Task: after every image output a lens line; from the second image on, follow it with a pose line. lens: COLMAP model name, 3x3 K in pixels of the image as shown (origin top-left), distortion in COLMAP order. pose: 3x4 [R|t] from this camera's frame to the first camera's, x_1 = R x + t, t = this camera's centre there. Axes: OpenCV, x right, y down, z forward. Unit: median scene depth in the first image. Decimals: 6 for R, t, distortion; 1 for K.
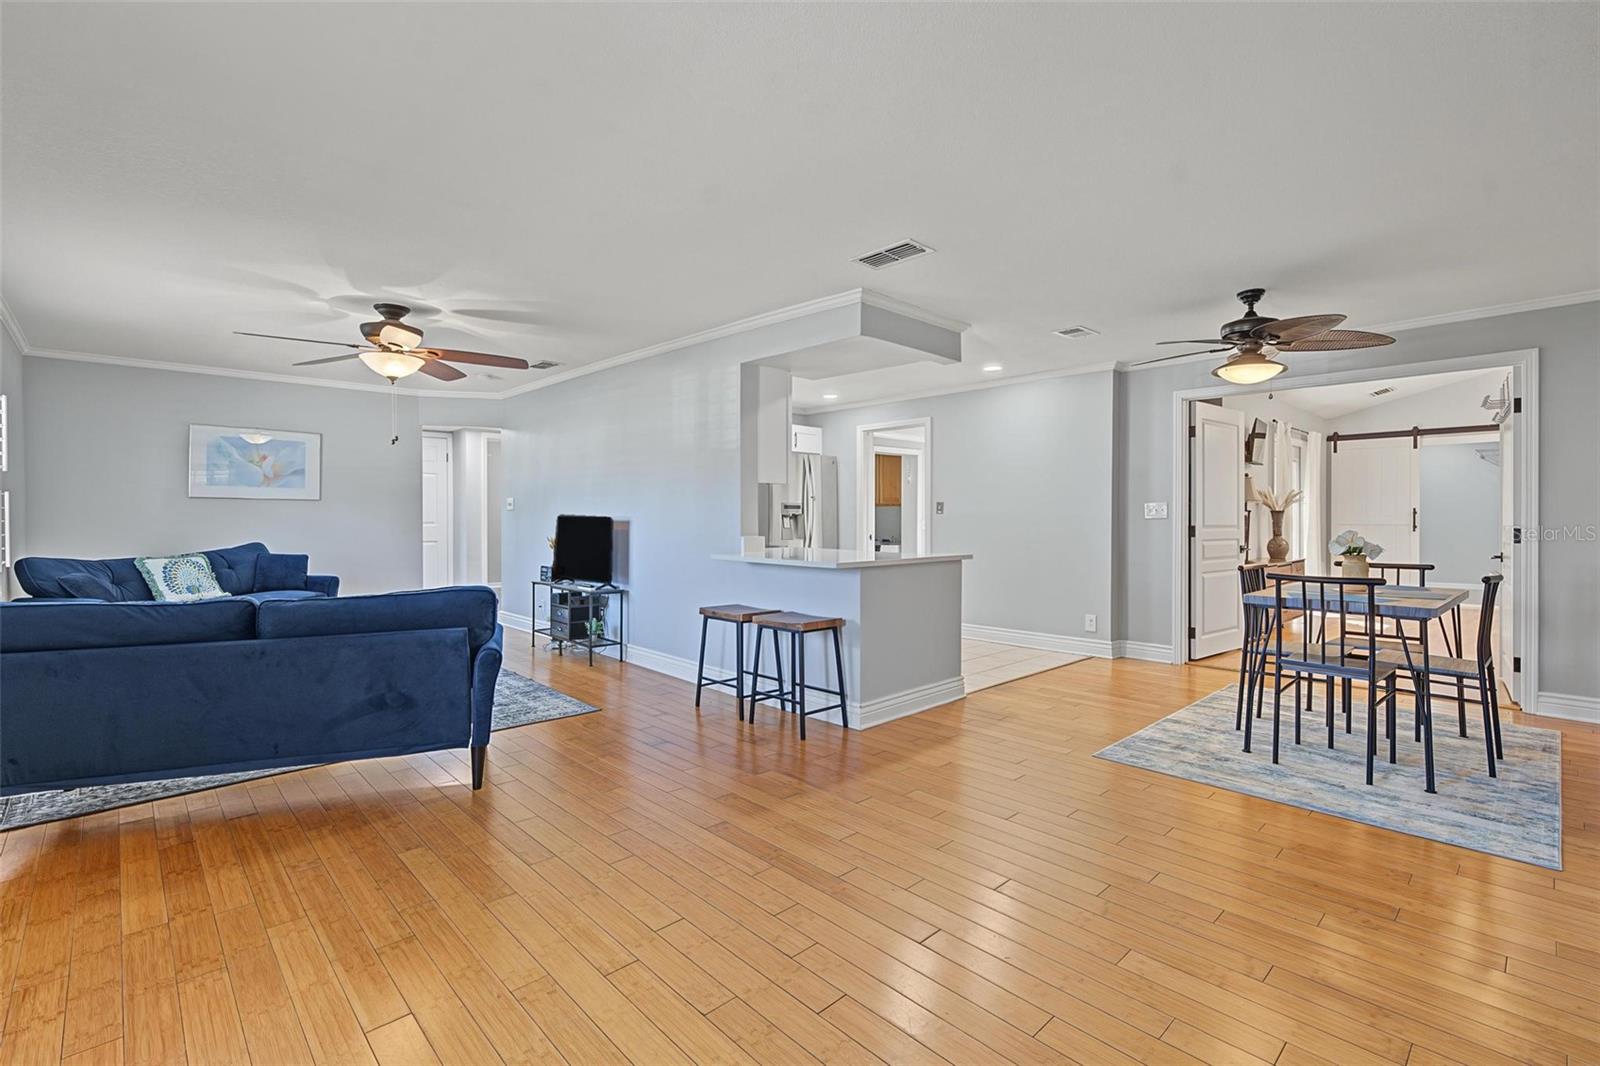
lens RADIAL K [[717.8, 0, 799.0], [0, 717.8, 519.9], [0, 0, 1]] dist [0.000630, 0.000515]
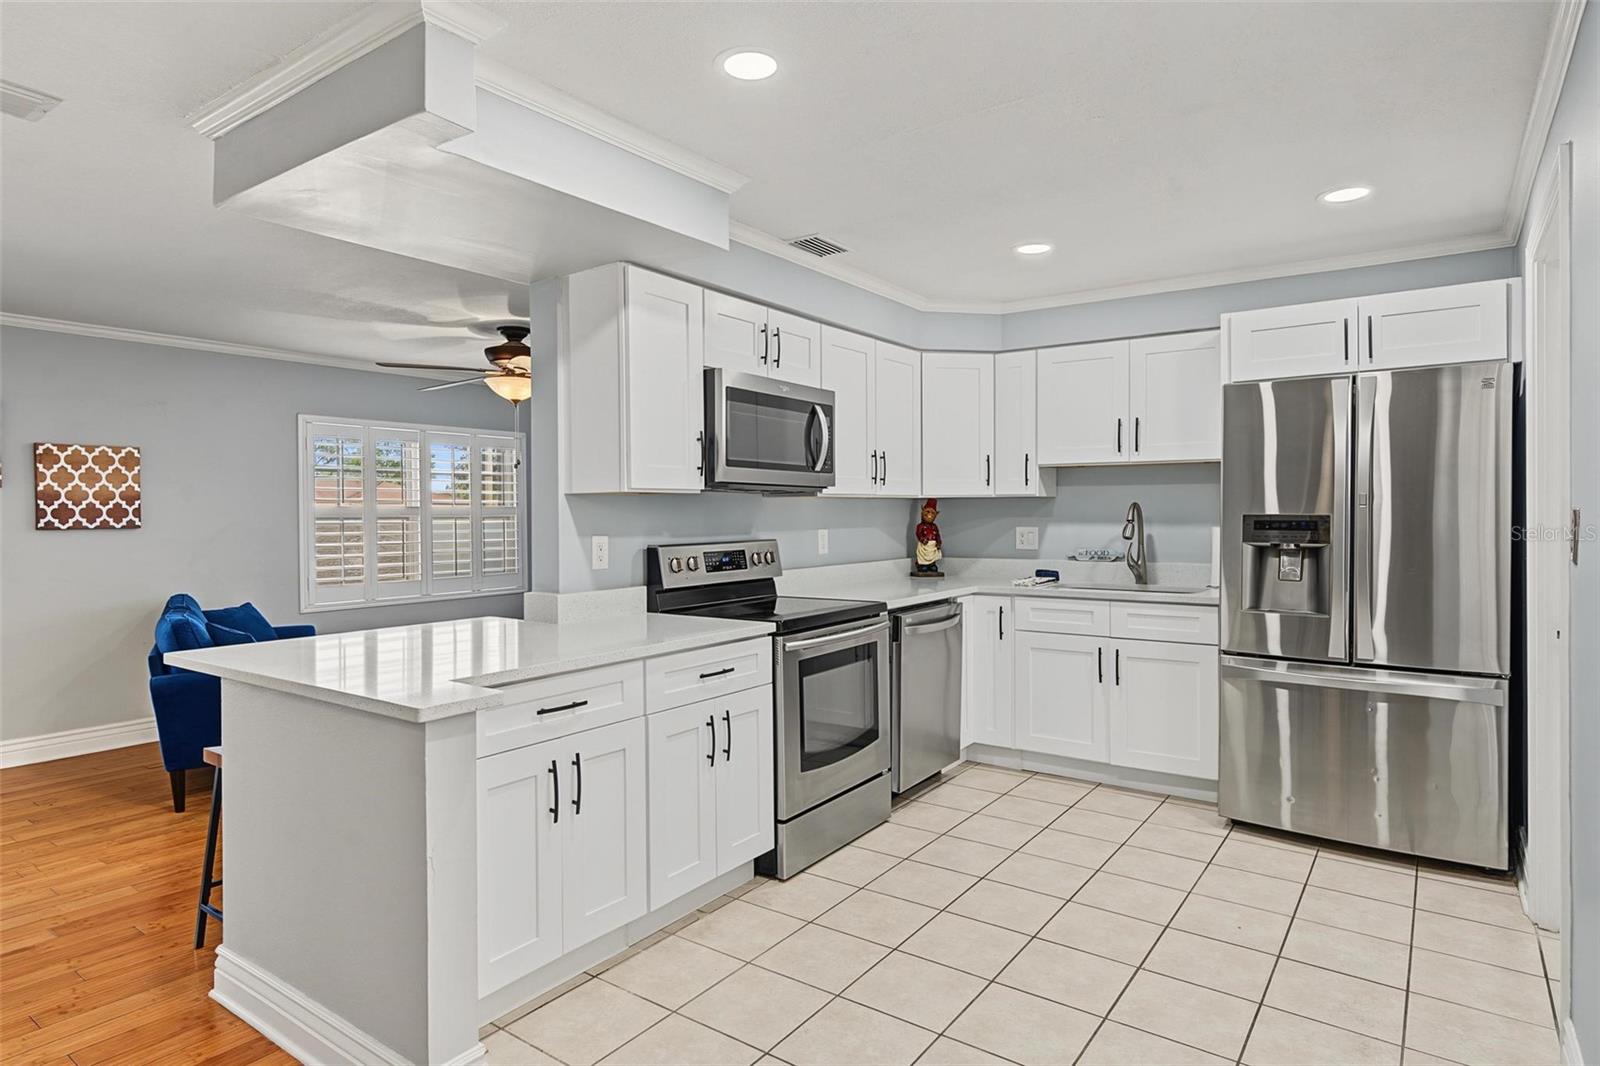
lens RADIAL K [[887.0, 0, 797.3], [0, 887.0, 526.2], [0, 0, 1]] dist [0.002340, 0.000090]
pose [[0.183776, 0.007806, -0.982937, 0.582503], [-0.001470, 0.999970, 0.007667, -0.030608], [0.982967, 0.000036, 0.183782, 0.974107]]
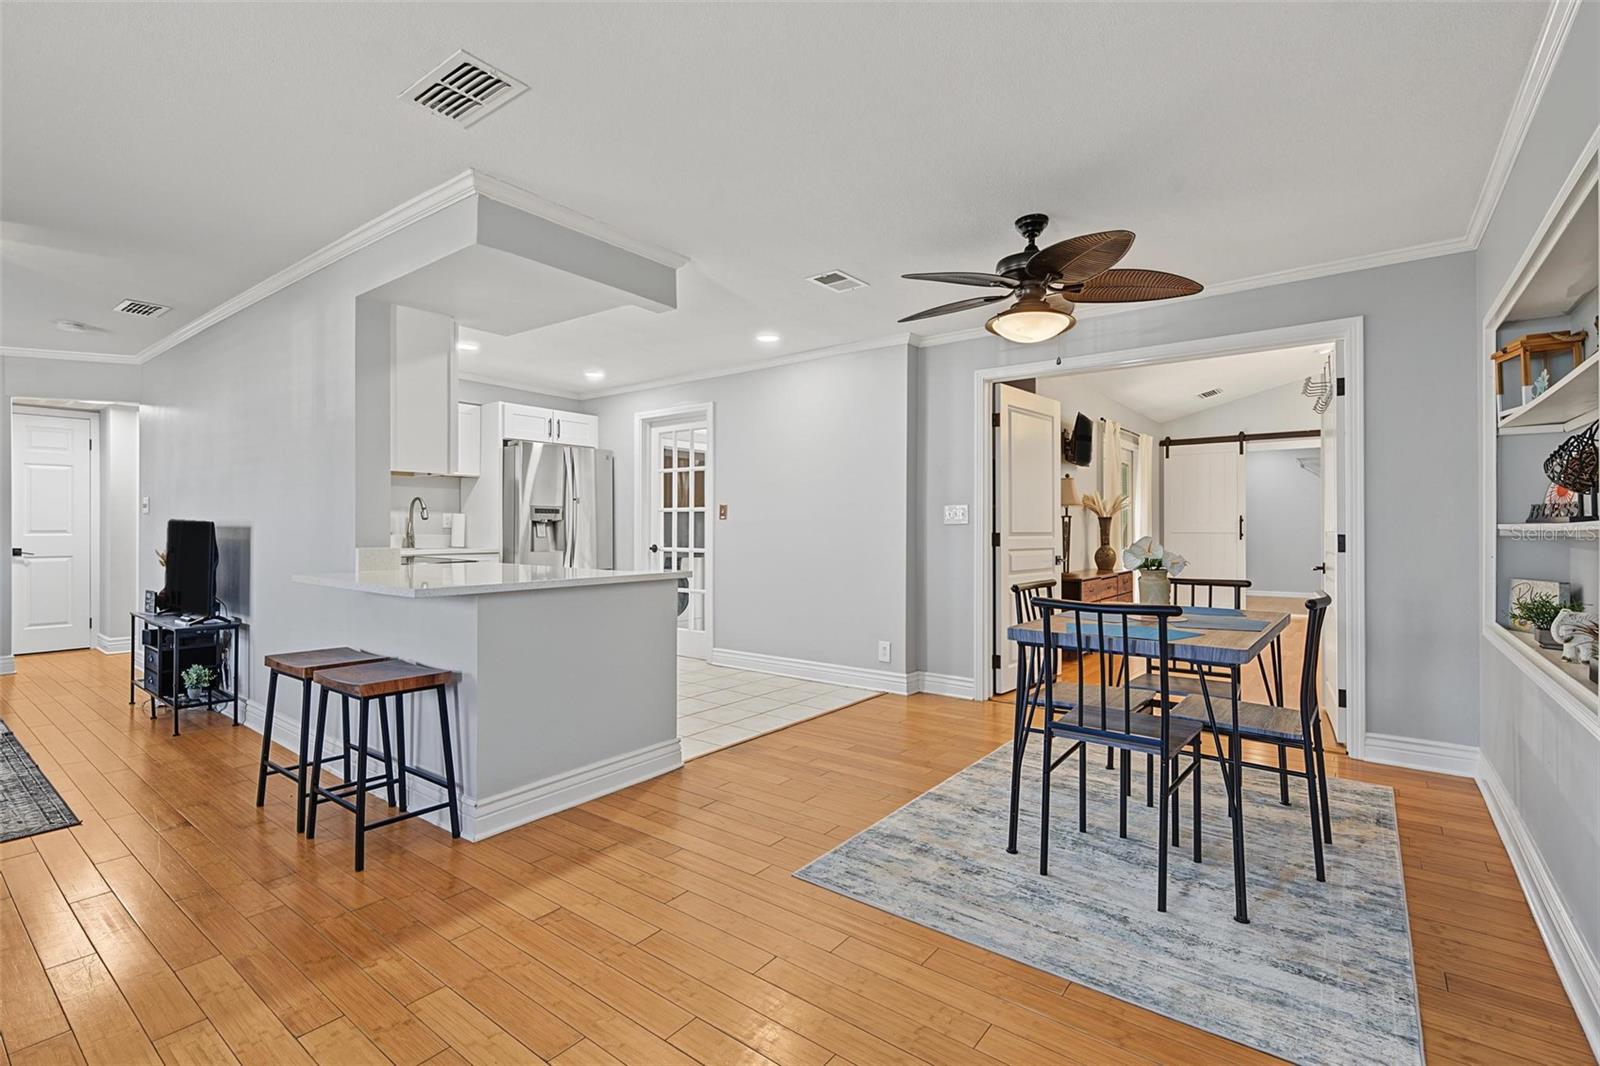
lens RADIAL K [[728.6, 0, 796.3], [0, 728.6, 524.5], [0, 0, 1]] dist [0.001214, 0.000044]
pose [[0.988191, 0.000578, 0.153228, 0.207078], [0.000722, 0.999964, -0.008428, 0.006031], [-0.153227, 0.008439, 0.988155, 0.220420]]
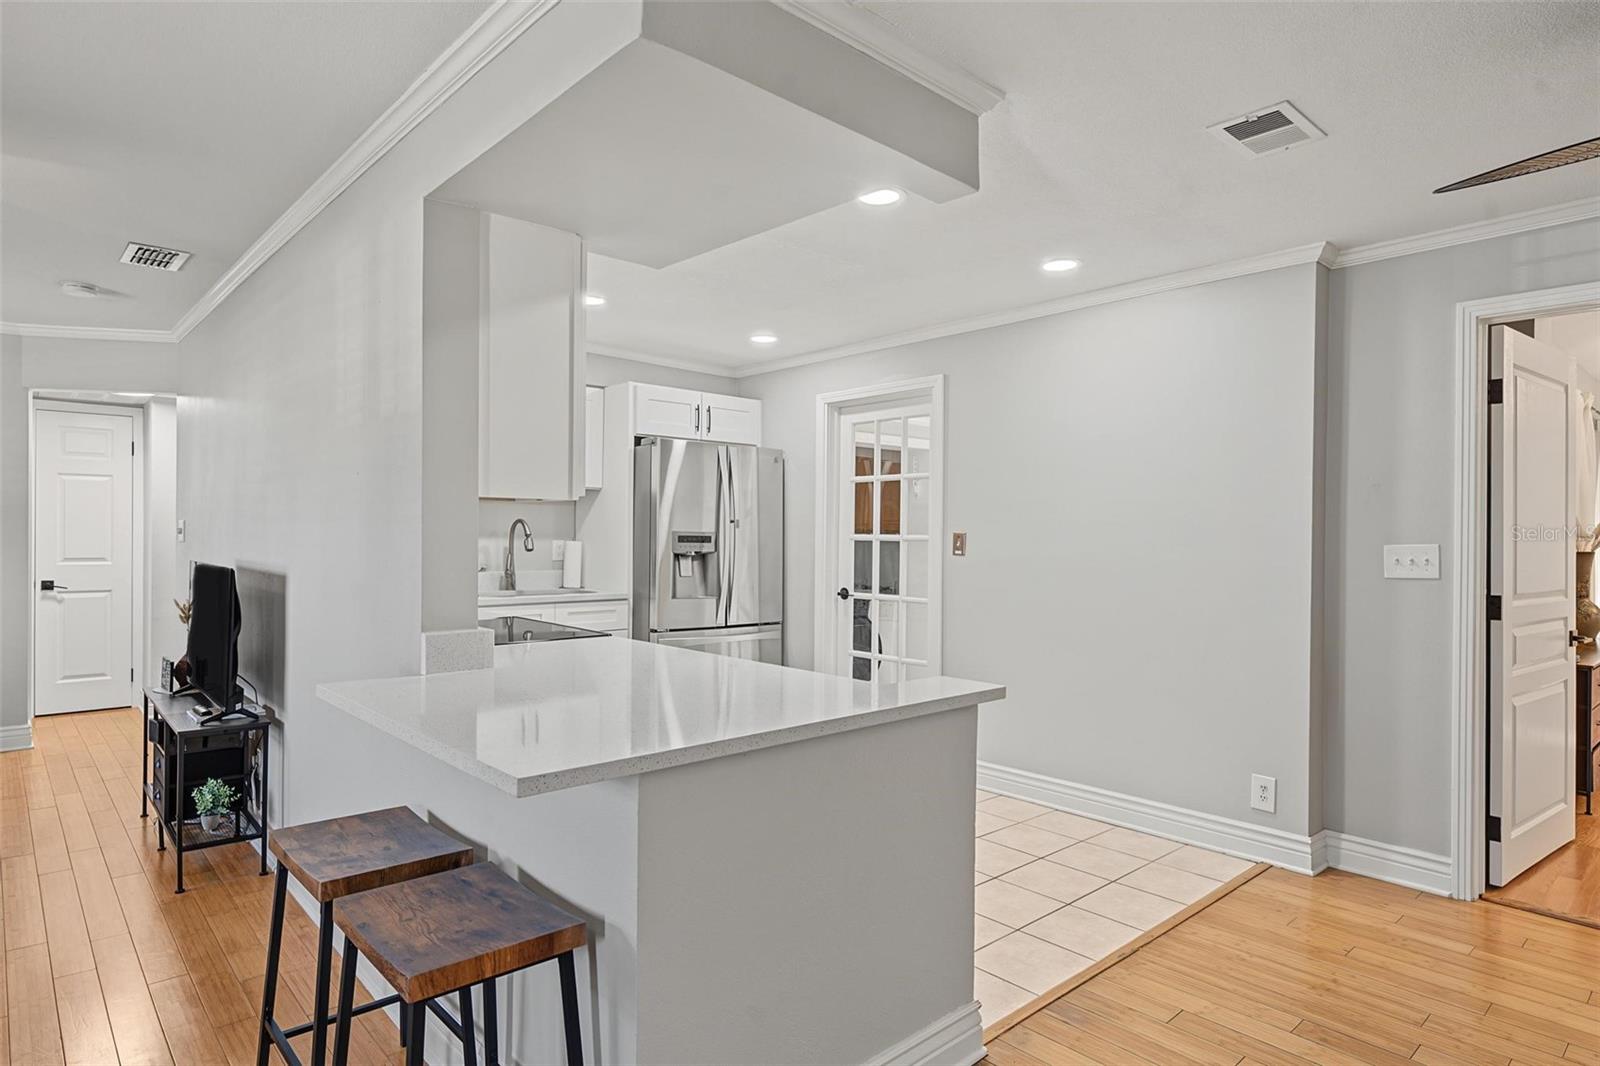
lens RADIAL K [[890.4, 0, 800.0], [0, 890.4, 533.0], [0, 0, 1]] dist [0.000085, 0.000141]
pose [[0.999796, 0.007256, -0.018843, 0.124094], [-0.007392, 0.999947, -0.007159, -0.027092], [0.018790, 0.007297, 0.999797, 0.460968]]
